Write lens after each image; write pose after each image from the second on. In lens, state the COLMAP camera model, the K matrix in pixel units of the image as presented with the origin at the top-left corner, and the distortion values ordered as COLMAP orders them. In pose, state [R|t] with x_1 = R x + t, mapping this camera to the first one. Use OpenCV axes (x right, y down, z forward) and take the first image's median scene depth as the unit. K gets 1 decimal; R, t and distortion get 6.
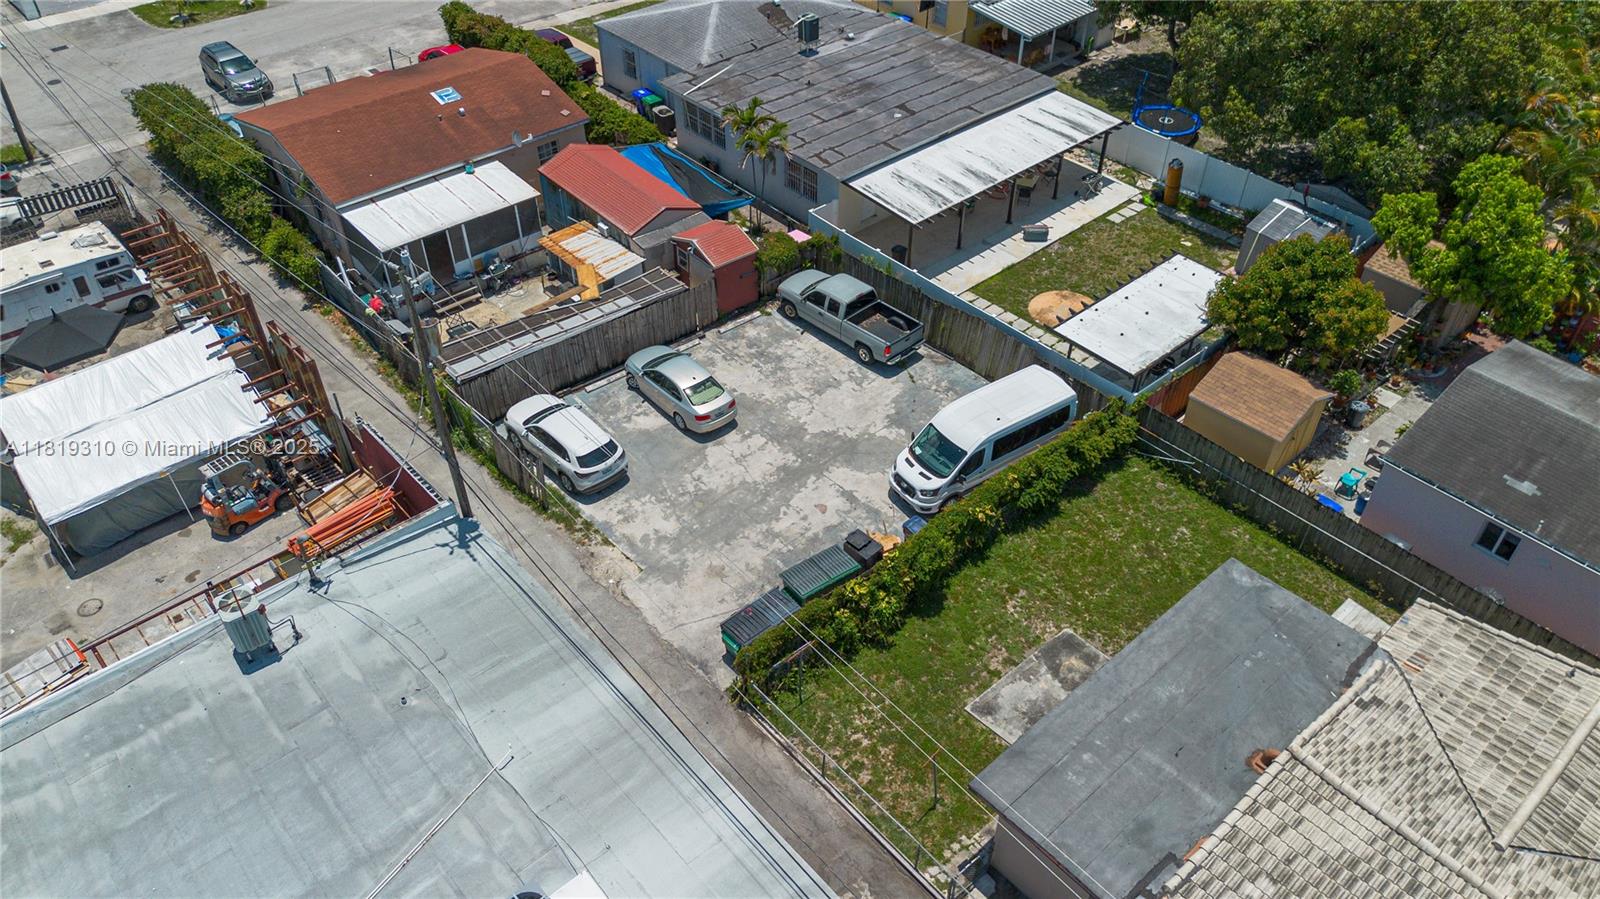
lens RADIAL K [[1133.6, 0, 800.0], [0, 1133.6, 449.5], [0, 0, 1]] dist [0.087798, -0.118931]
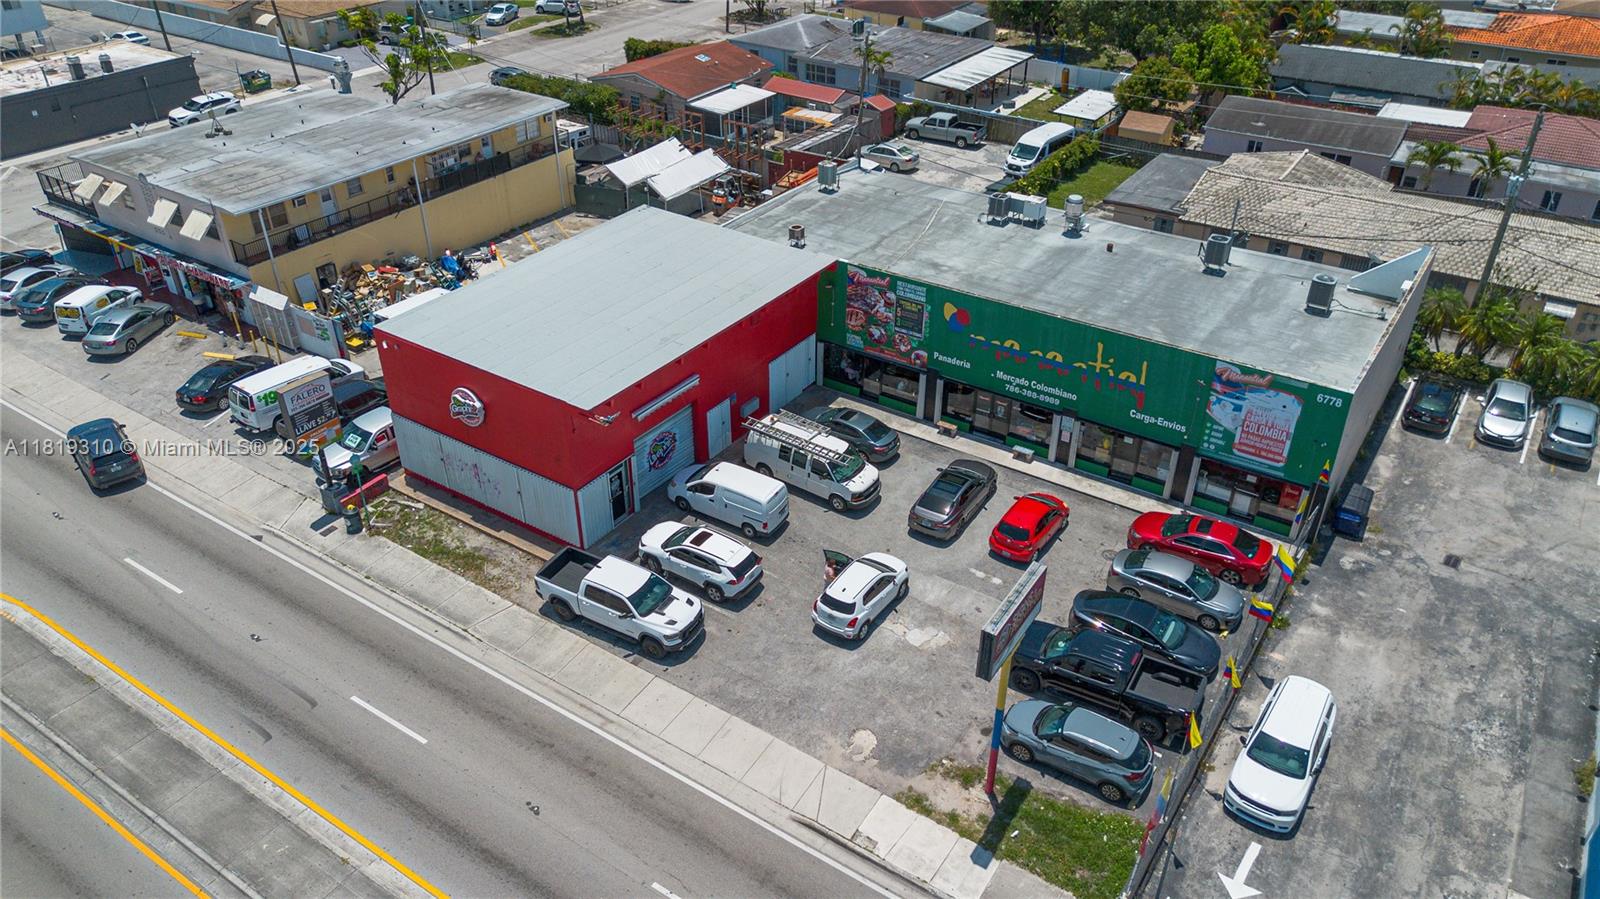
lens RADIAL K [[1133.6, 0, 800.0], [0, 1133.6, 449.5], [0, 0, 1]] dist [0.087798, -0.118931]
pose [[0.967770, -0.131483, 0.214788, -0.721001], [0.161575, 0.978381, -0.129088, 0.658927], [-0.193171, 0.159632, 0.968092, -0.830963]]
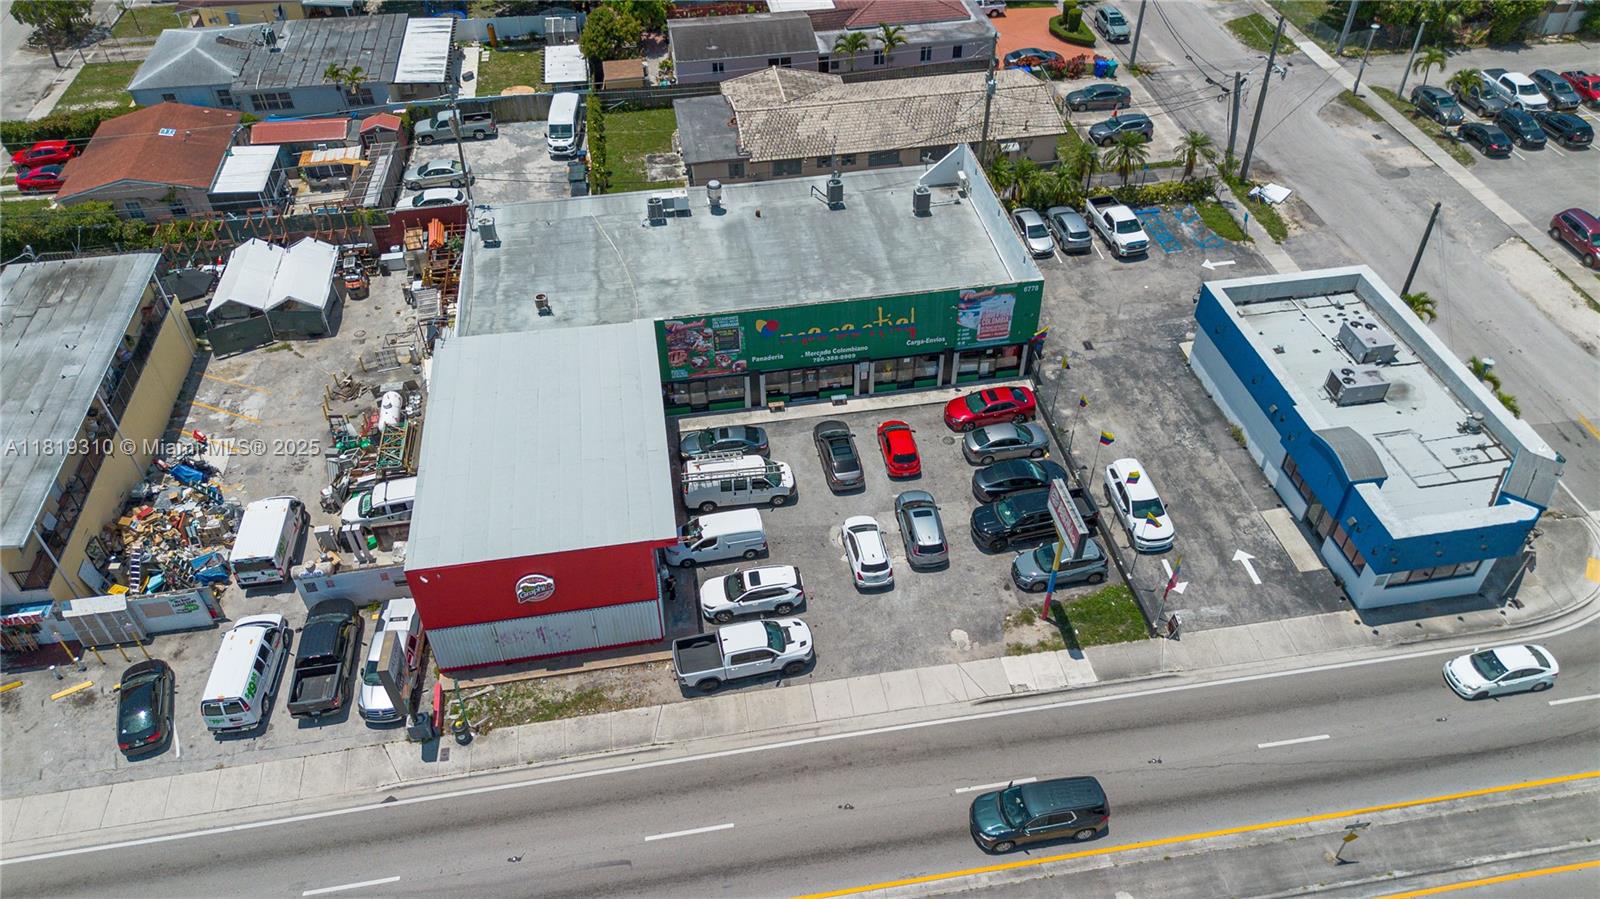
lens RADIAL K [[1133.6, 0, 800.0], [0, 1133.6, 449.5], [0, 0, 1]] dist [0.087798, -0.118931]
pose [[0.532066, -0.569449, 0.626605, -1.291143], [0.560936, 0.791416, 0.242923, 0.196315], [-0.634238, 0.222234, 0.740510, -0.847650]]
